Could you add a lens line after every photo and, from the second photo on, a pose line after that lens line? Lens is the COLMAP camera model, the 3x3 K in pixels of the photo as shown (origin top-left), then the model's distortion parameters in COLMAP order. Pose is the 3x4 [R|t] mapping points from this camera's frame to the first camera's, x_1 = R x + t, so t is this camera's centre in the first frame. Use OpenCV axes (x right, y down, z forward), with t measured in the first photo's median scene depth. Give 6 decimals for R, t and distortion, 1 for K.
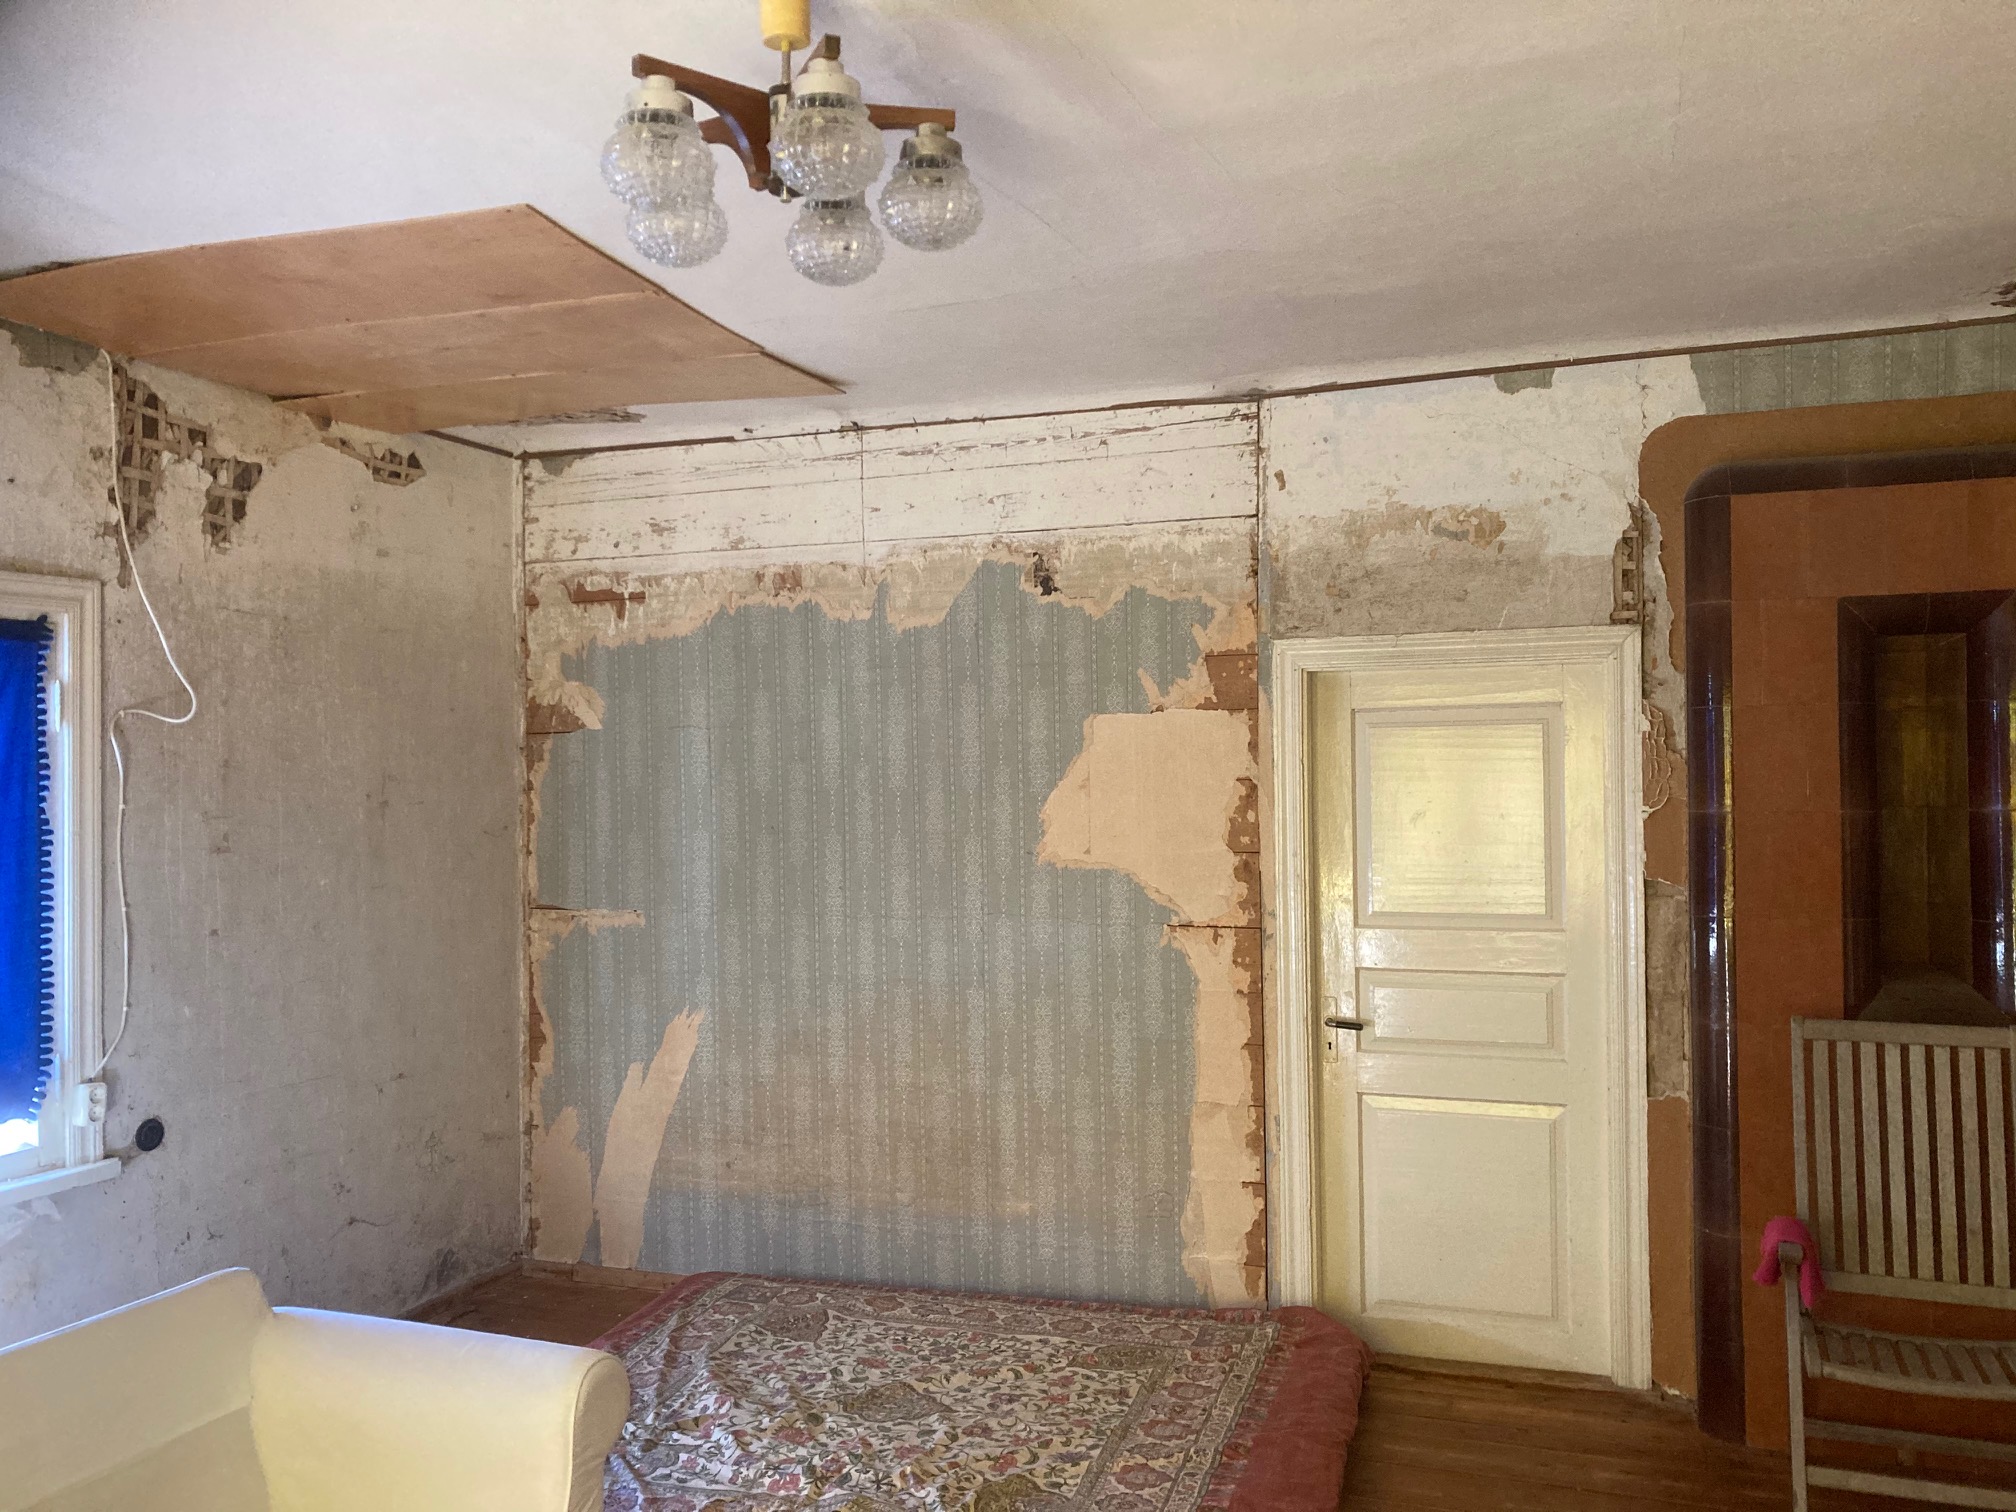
lens RADIAL K [[1625.1, 0, 1007.8], [0, 1625.1, 753.5], [0, 0, 1]] dist [-0.001894, 0.004064]
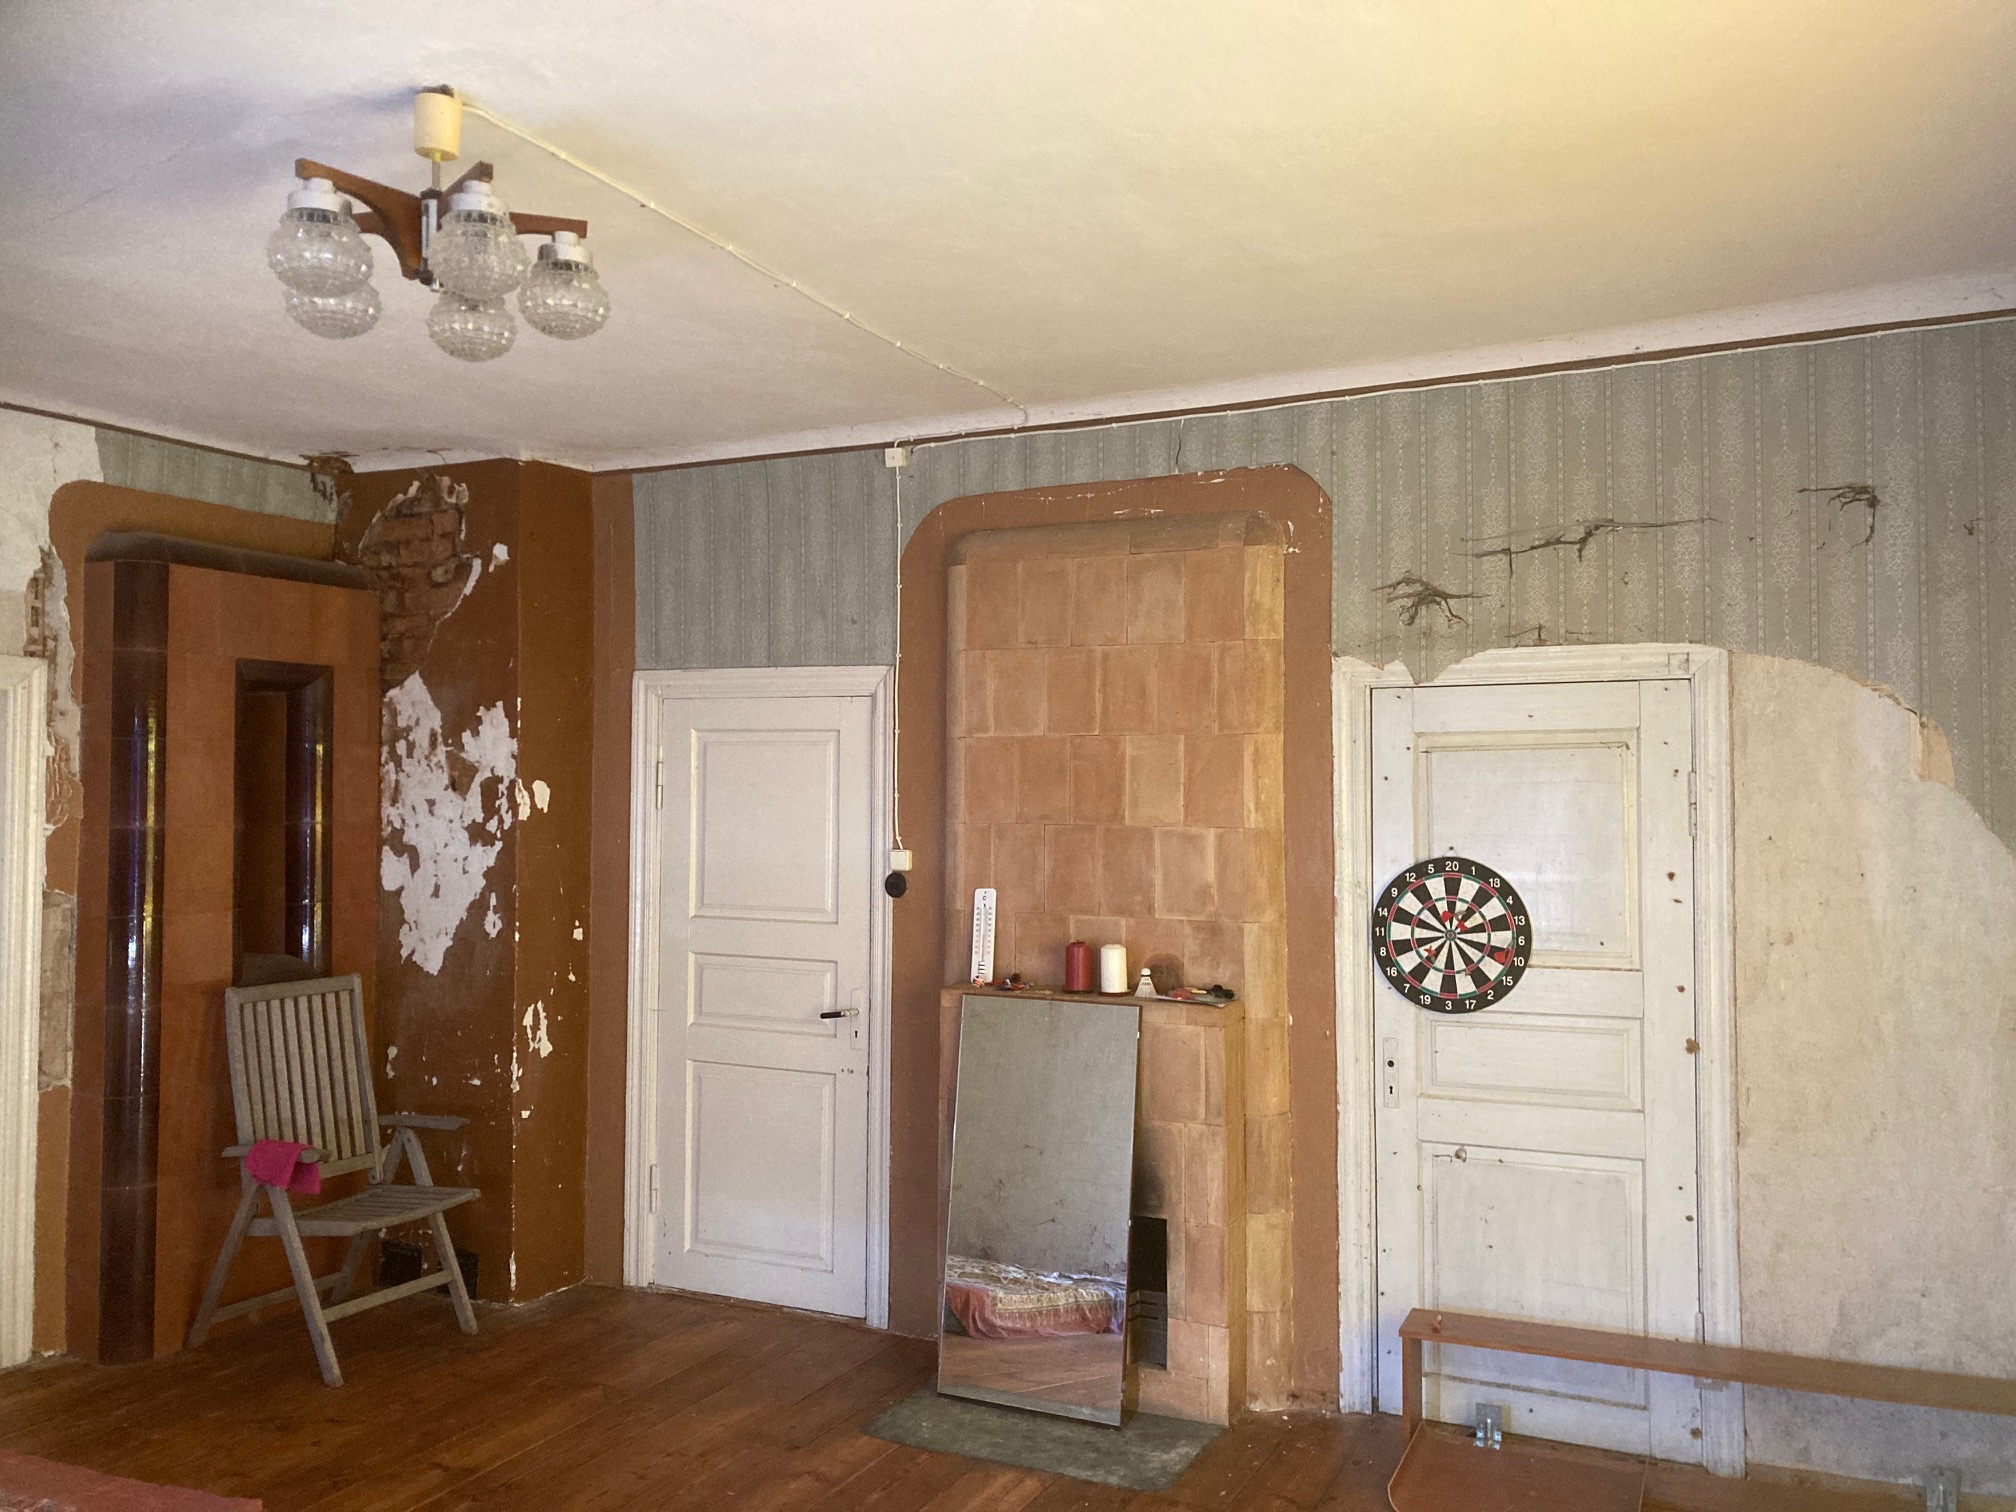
lens RADIAL K [[1625.1, 0, 1008.4], [0, 1625.1, 757.7], [0, 0, 1]] dist [-0.001894, 0.004064]
pose [[0.102850, 0.032671, 0.994160, -0.636147], [-0.017441, 0.999366, -0.031038, 0.010254], [-0.994544, -0.014147, 0.103355, 0.239930]]
